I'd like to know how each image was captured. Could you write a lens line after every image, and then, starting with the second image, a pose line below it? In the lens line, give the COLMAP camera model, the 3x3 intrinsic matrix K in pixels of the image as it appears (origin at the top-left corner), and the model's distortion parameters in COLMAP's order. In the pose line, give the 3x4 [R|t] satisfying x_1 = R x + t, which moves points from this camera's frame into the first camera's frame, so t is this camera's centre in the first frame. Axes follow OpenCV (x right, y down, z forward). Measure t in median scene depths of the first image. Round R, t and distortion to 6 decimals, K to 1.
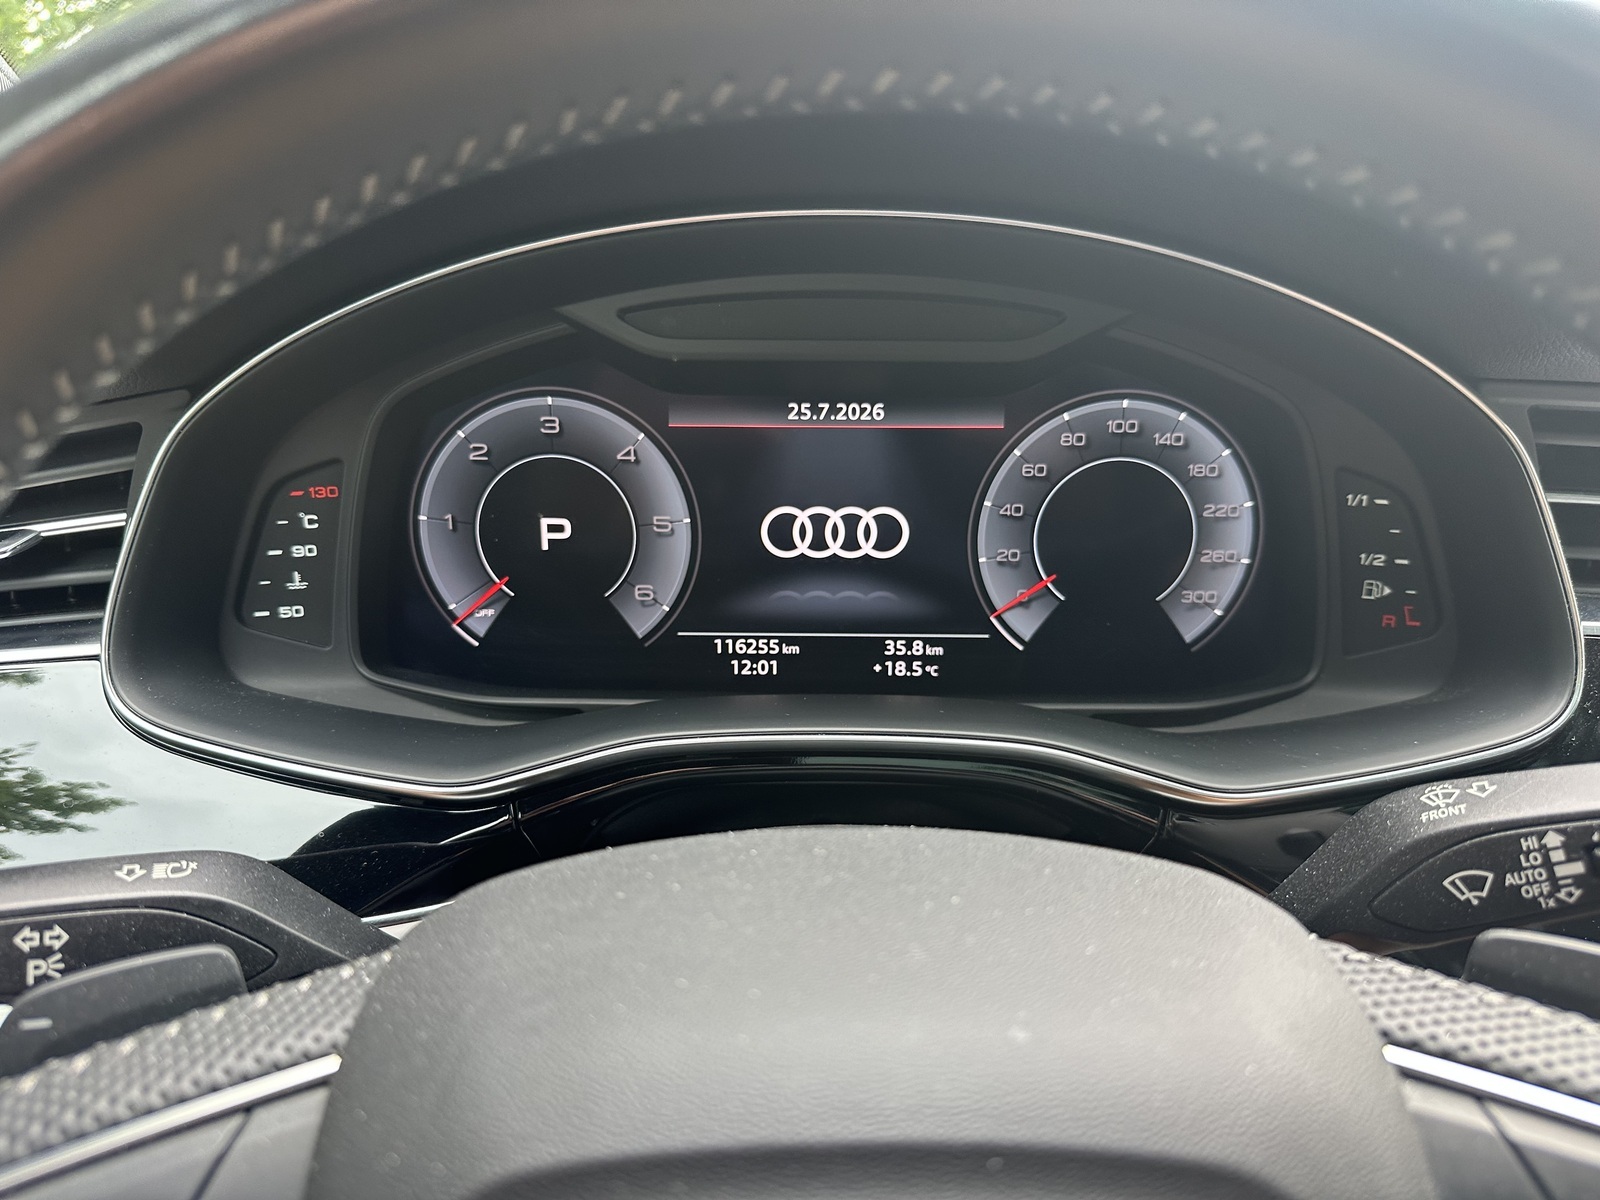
lens RADIAL K [[1105.8, 0, 799.2], [0, 1105.8, 598.8], [0, 0, 1]] dist [0.009372, 0.001361]
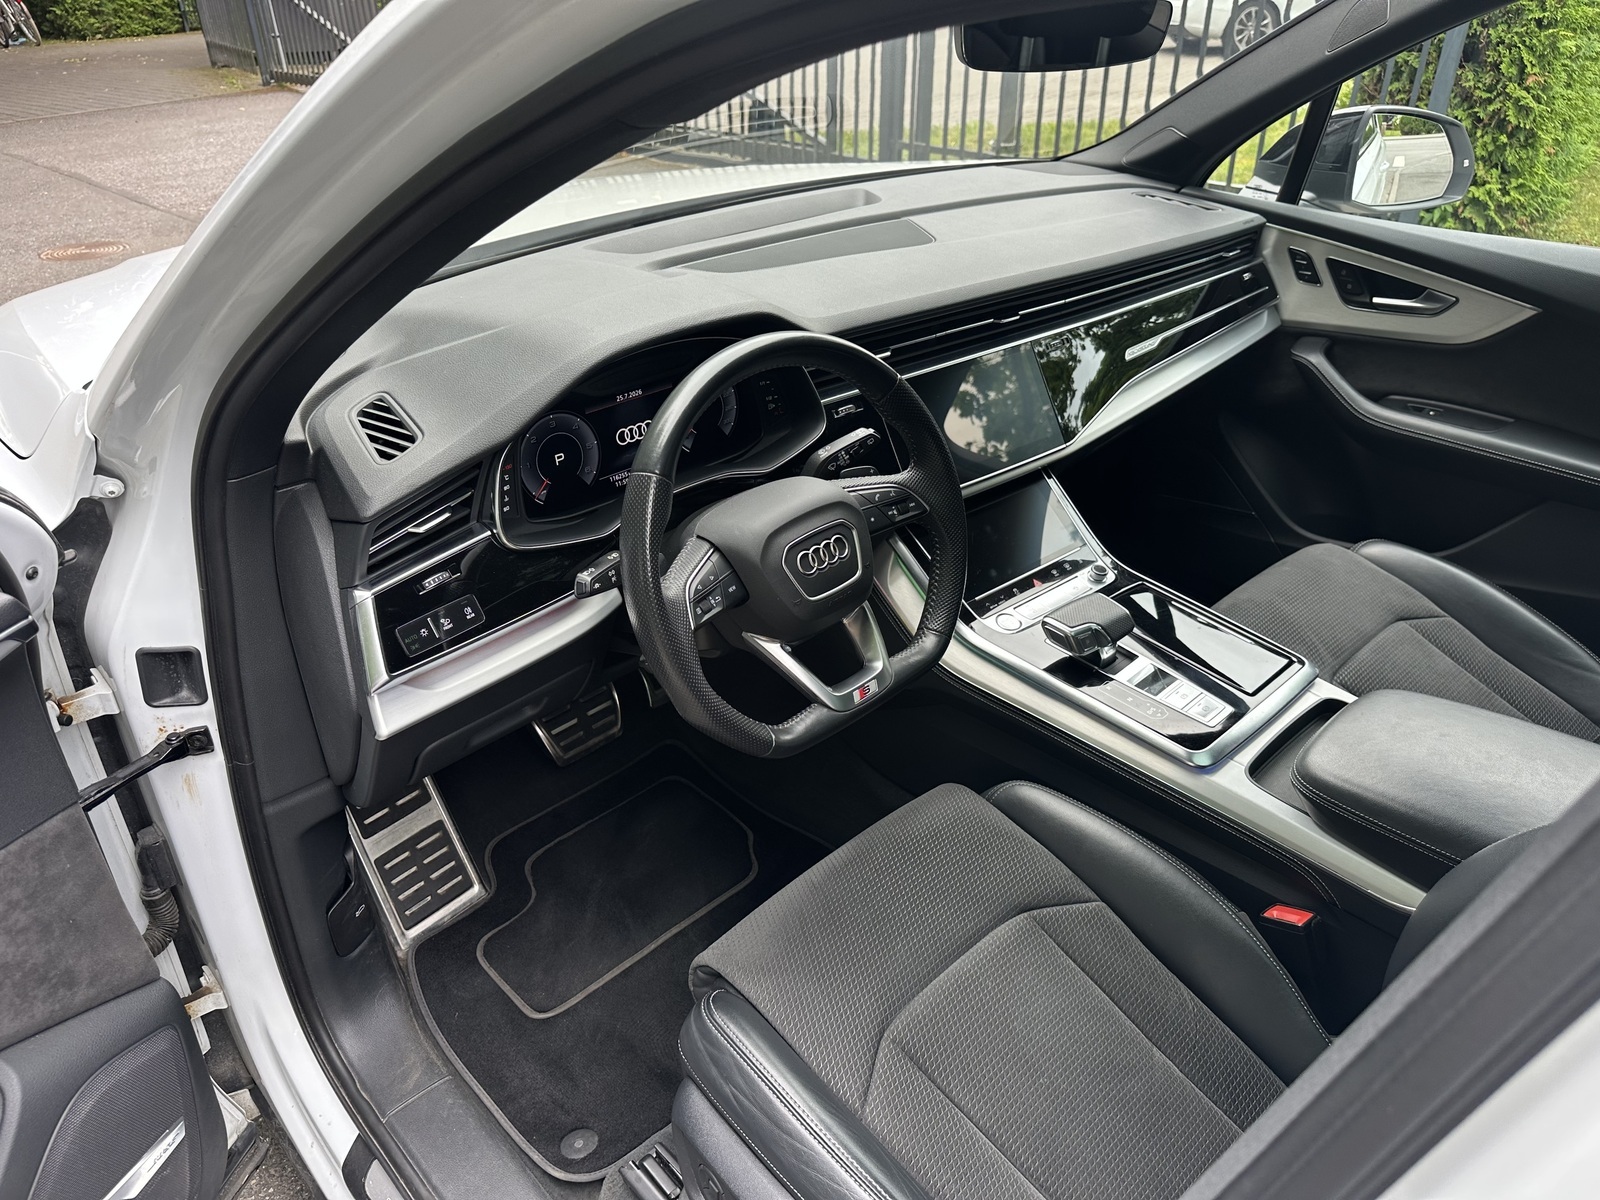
lens RADIAL K [[1105.8, 0, 801.1], [0, 1105.8, 598.1], [0, 0, 1]] dist [0.009372, 0.001361]
pose [[0.715065, -0.363379, 0.597192, -1.659091], [0.244046, 0.930294, 0.273850, -0.365074], [-0.655076, -0.050078, 0.753902, -1.665086]]
